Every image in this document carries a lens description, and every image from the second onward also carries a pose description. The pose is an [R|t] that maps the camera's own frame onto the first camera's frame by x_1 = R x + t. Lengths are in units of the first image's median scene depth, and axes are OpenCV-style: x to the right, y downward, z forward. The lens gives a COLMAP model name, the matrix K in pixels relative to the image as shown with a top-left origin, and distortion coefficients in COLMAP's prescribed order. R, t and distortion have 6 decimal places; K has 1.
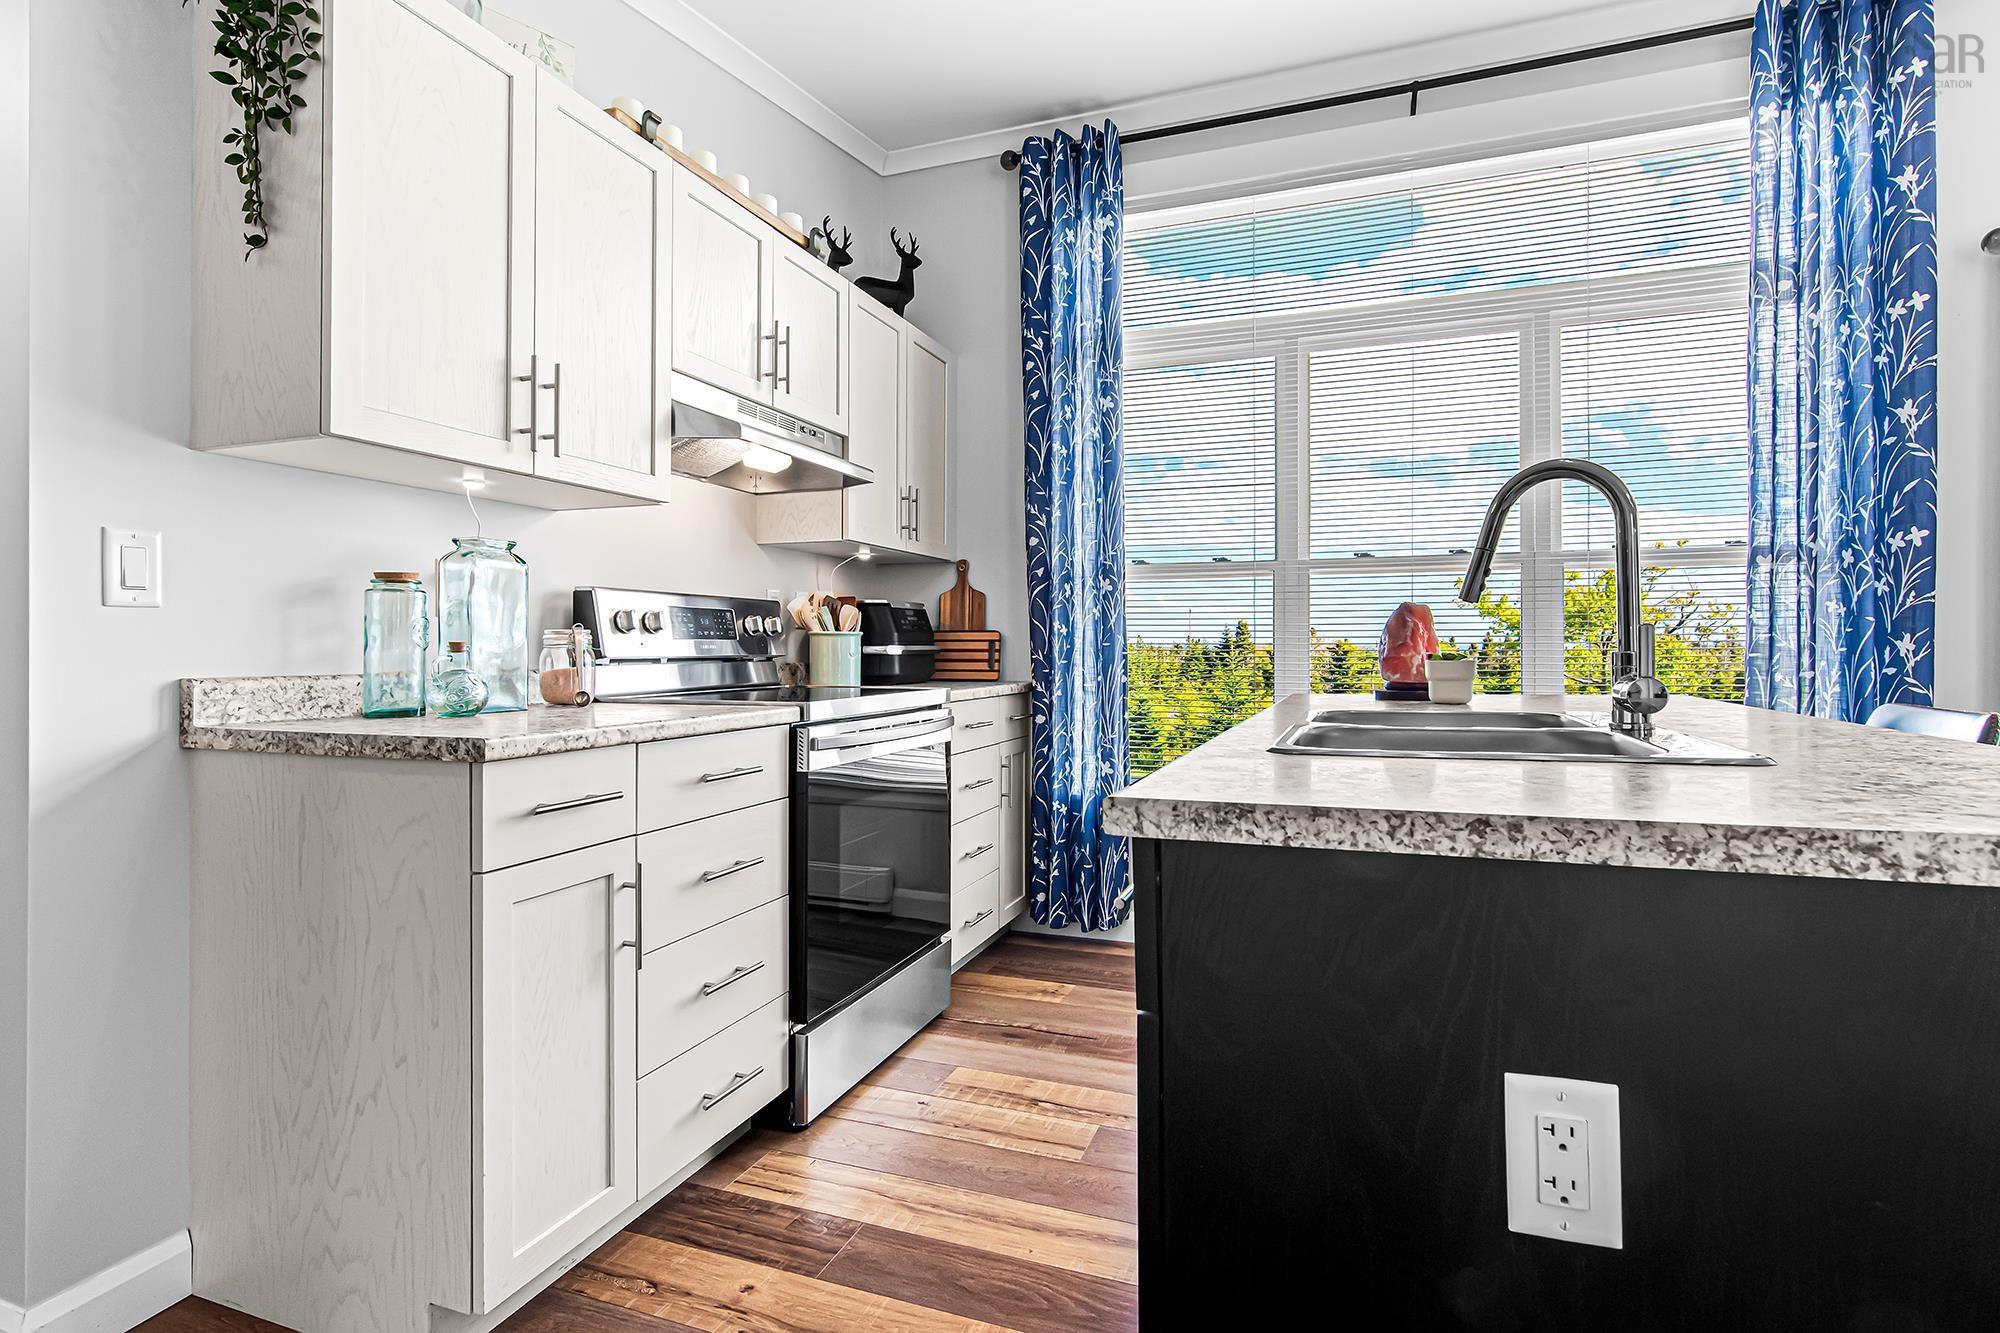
lens RADIAL K [[971.1, 0, 1004.7], [0, 971.1, 637.1], [0, 0, 1]] dist [-0.003265, -0.000625]
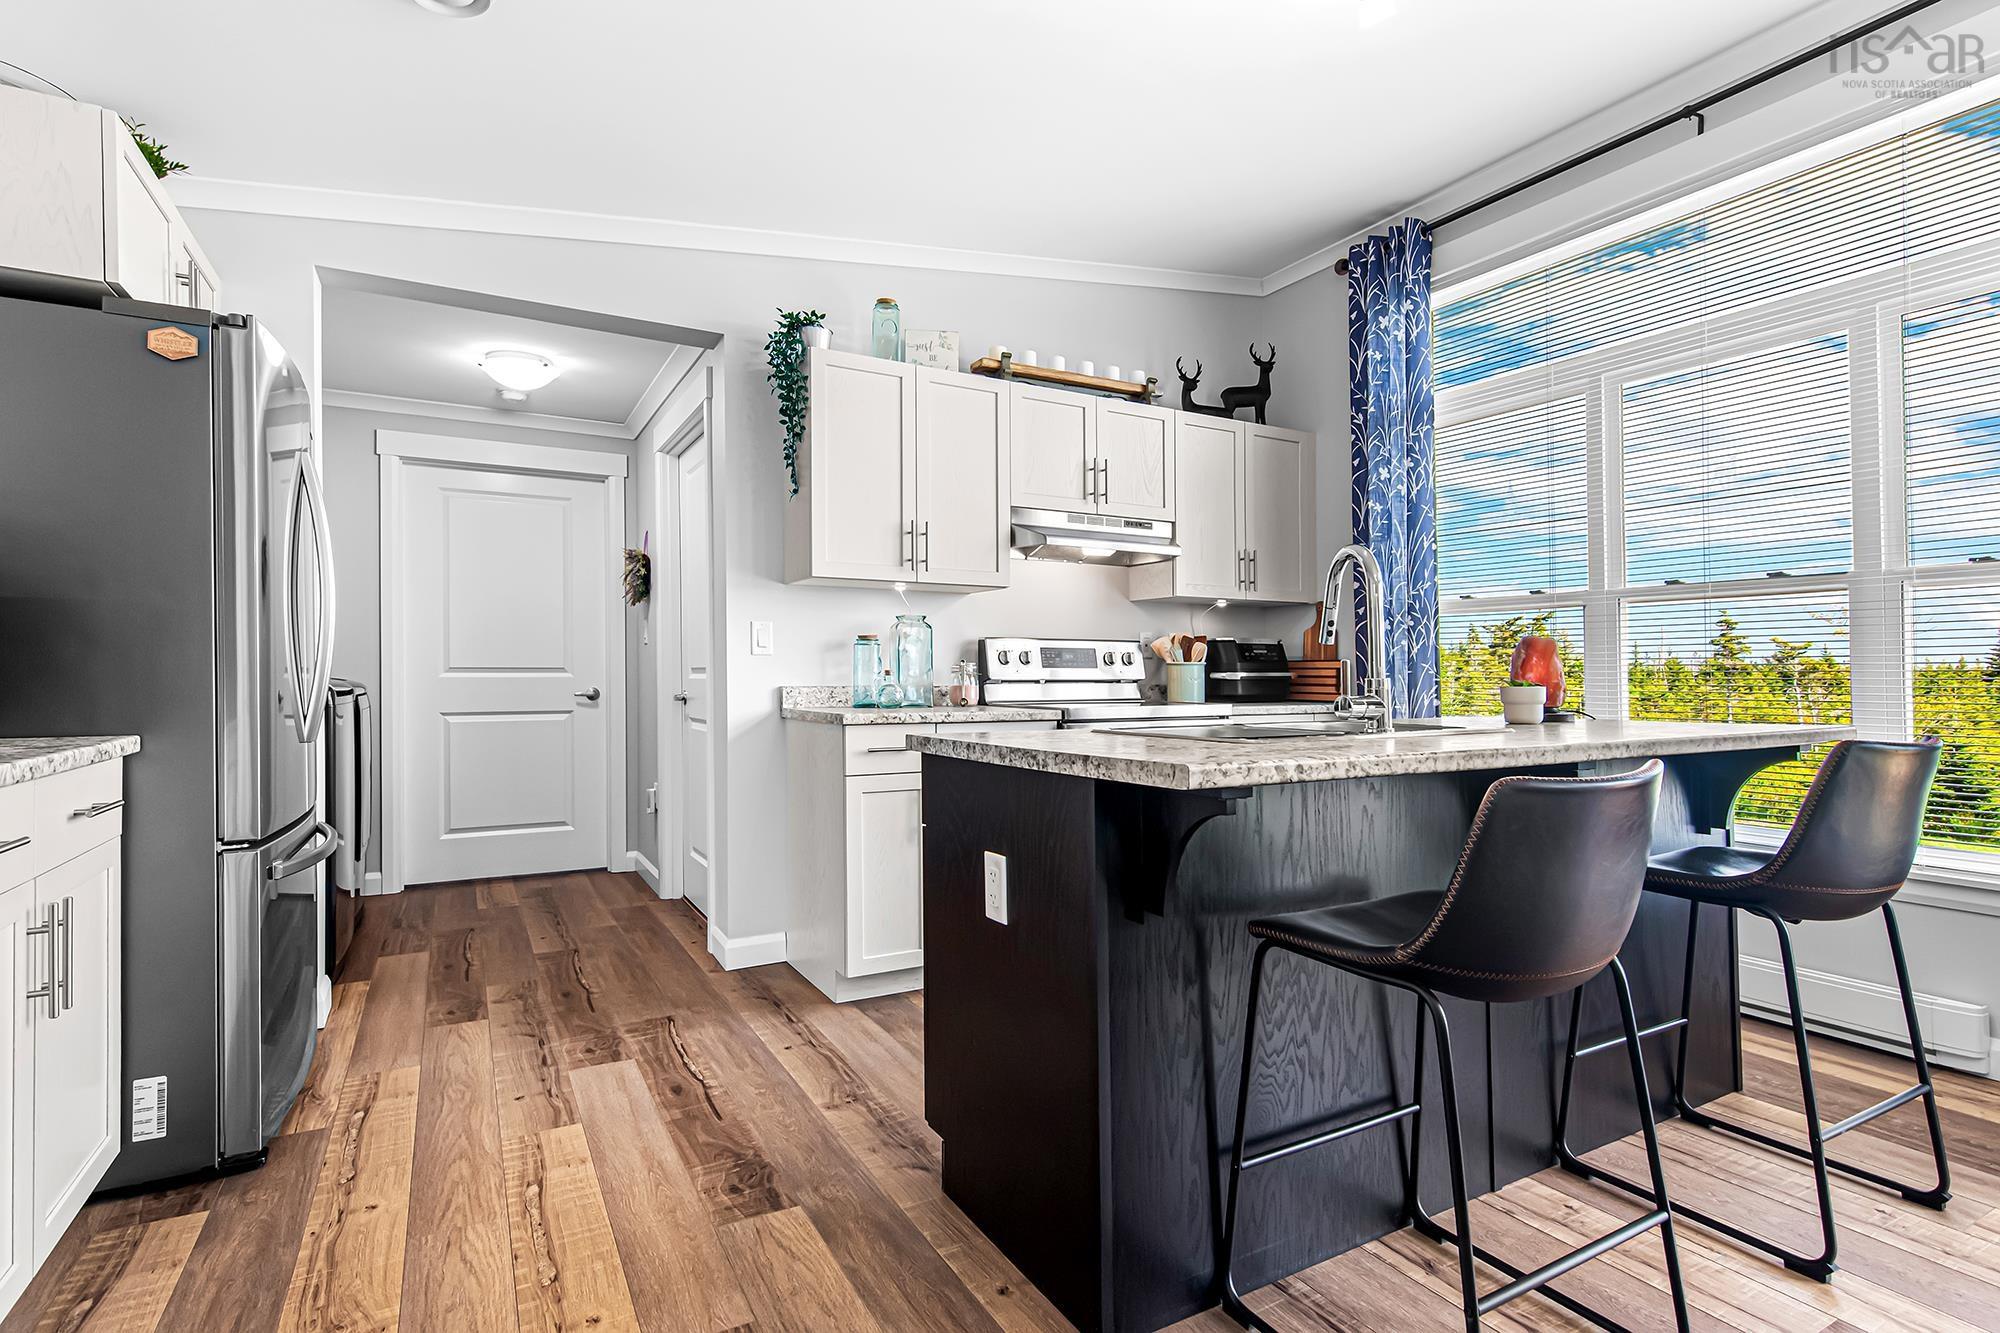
lens RADIAL K [[940.8, 0, 1006.4], [0, 940.8, 659.8], [0, 0, 1]] dist [-0.000208, -0.017577]
pose [[0.769452, -0.006432, -0.638673, 0.468024], [0.003632, 0.999977, -0.005696, -0.002320], [0.638695, 0.002063, 0.769458, -0.170803]]
